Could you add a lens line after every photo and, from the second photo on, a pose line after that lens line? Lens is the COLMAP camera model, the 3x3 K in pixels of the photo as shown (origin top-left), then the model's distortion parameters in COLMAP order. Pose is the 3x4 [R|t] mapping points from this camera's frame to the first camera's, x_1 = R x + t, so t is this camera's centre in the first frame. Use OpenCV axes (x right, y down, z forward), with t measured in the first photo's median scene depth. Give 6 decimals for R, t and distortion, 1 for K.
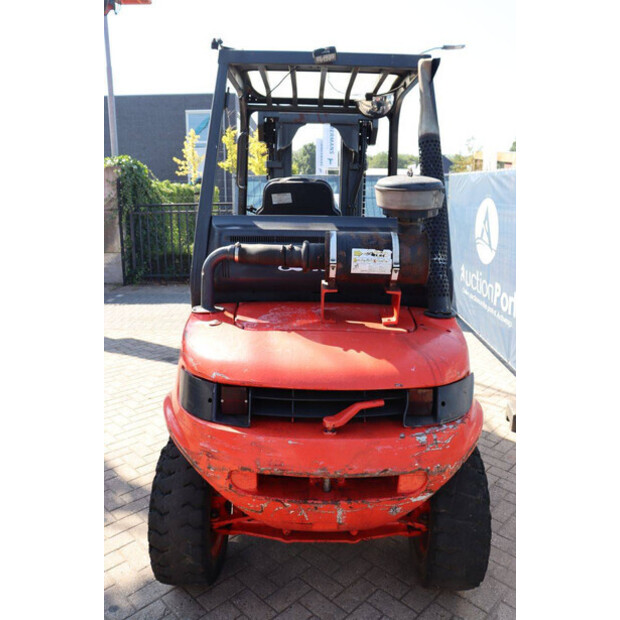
lens RADIAL K [[505.9, 0, 312.5], [0, 505.9, 310.3], [0, 0, 1]] dist [-0.152574, 0.112336]
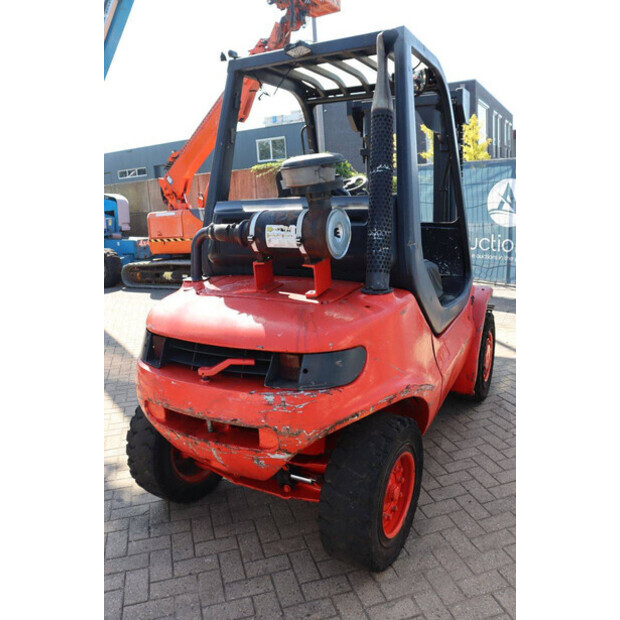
lens RADIAL K [[505.9, 0, 311.4], [0, 505.9, 311.6], [0, 0, 1]] dist [-0.152574, 0.112336]
pose [[0.870121, 0.060142, -0.489155, 0.715639], [-0.052383, 0.998190, 0.029548, 0.029702], [0.490047, -0.000087, 0.871696, 0.083375]]
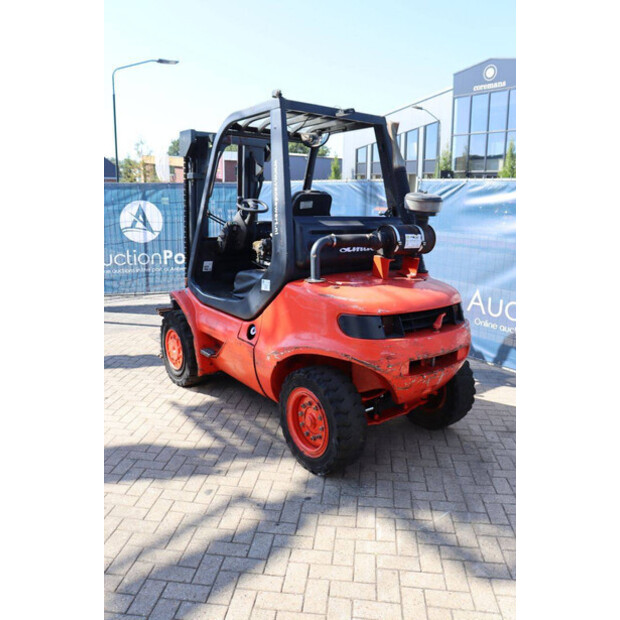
lens RADIAL K [[505.9, 0, 312.4], [0, 505.9, 309.4], [0, 0, 1]] dist [-0.152574, 0.112336]
pose [[0.791110, -0.126842, 0.598377, -1.247411], [0.131504, 0.990657, 0.036135, 0.030588], [-0.597370, 0.050102, 0.800399, -0.186993]]
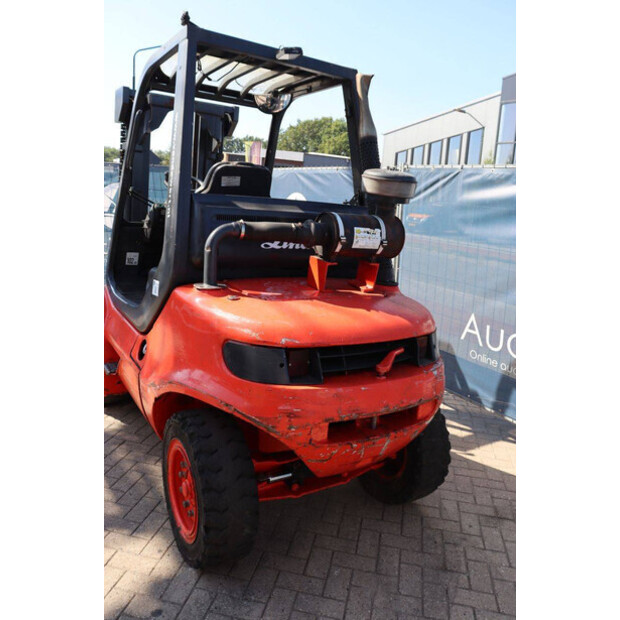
lens RADIAL K [[505.9, 0, 309.3], [0, 505.9, 311.3], [0, 0, 1]] dist [-0.152574, 0.112336]
pose [[0.840689, -0.065491, 0.537543, -0.658165], [0.060527, 0.997804, 0.026905, 0.036937], [-0.538125, 0.009917, 0.842807, 0.060359]]
